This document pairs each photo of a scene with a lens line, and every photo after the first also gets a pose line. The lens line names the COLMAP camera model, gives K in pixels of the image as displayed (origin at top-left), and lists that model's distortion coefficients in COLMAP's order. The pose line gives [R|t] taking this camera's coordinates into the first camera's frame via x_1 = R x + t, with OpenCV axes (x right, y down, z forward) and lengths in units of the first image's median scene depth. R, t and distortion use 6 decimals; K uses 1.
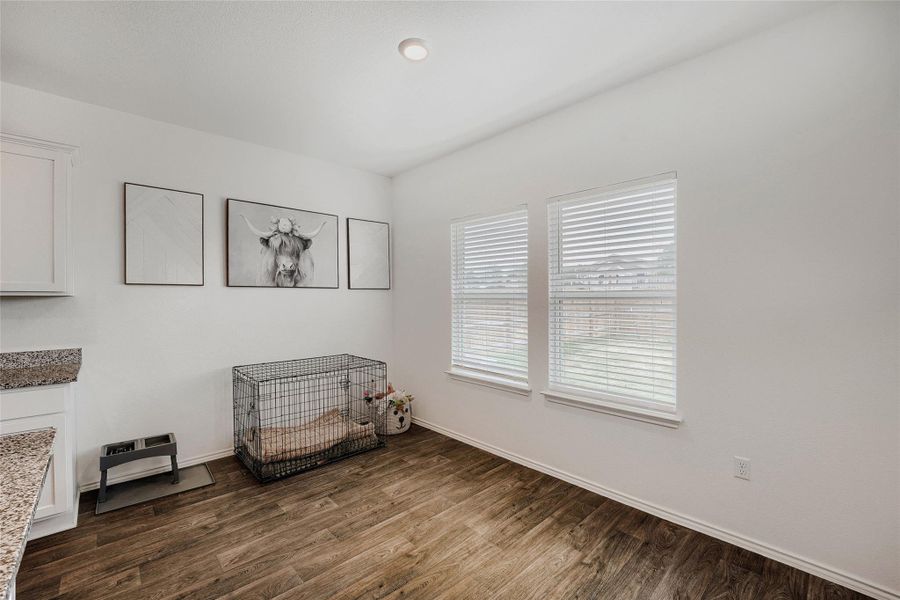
lens RADIAL K [[376.7, 0, 463.4], [0, 376.7, 295.4], [0, 0, 1]] dist [-0.032583, 0.007093]
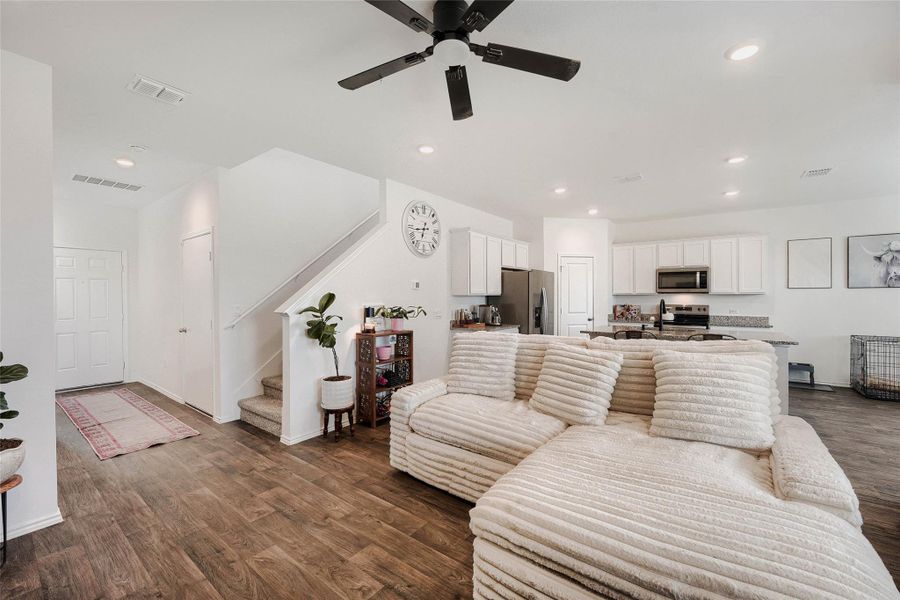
lens RADIAL K [[376.7, 0, 445.1], [0, 376.7, 304.1], [0, 0, 1]] dist [-0.032583, 0.007093]
pose [[0.157781, 0.022413, -0.987220, 0.944948], [0.009522, 0.999661, 0.024217, -0.010765], [0.987428, -0.013221, 0.157514, -1.404045]]
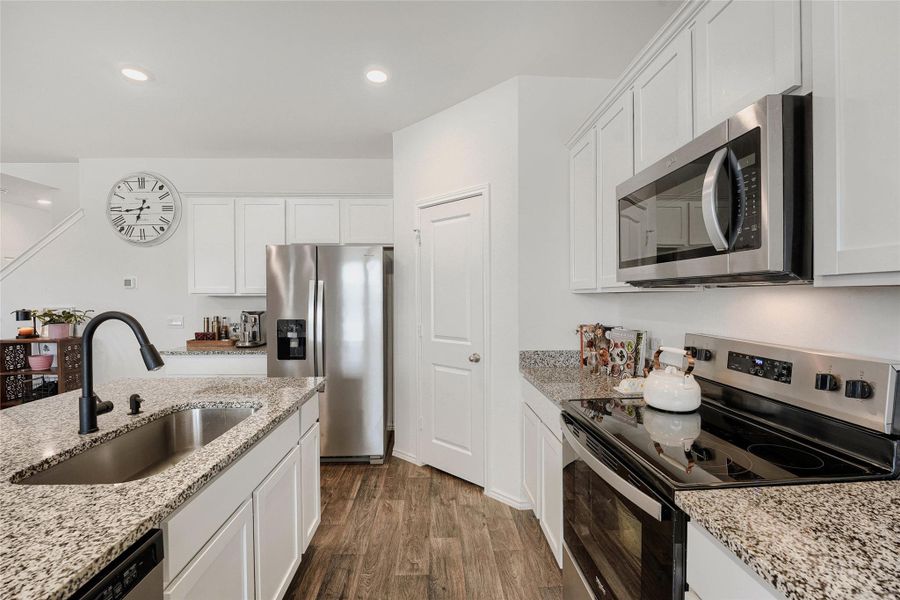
lens RADIAL K [[376.7, 0, 445.3], [0, 376.7, 297.2], [0, 0, 1]] dist [-0.032583, 0.007093]
pose [[-0.663145, 0.003704, -0.748482, -0.732743], [0.007509, 0.999970, -0.001704, 0.007773], [0.748453, -0.006751, -0.663153, 0.687629]]
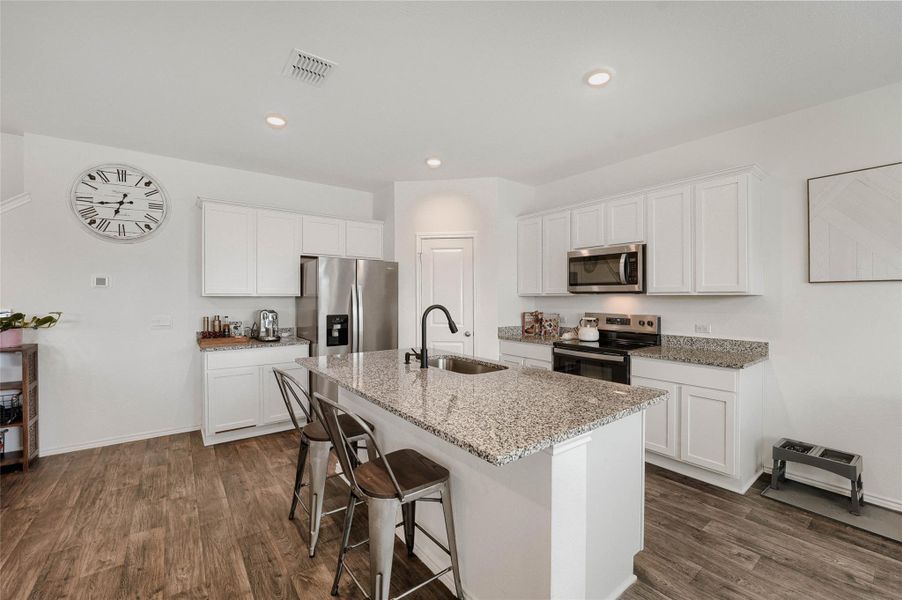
lens RADIAL K [[377.5, 0, 446.1], [0, 377.5, 294.1], [0, 0, 1]] dist [-0.032583, 0.007093]
pose [[-0.123513, -0.006075, -0.992324, 0.185385], [0.005920, 0.999959, -0.006858, 0.000294], [0.992325, -0.006721, -0.123472, 0.176753]]
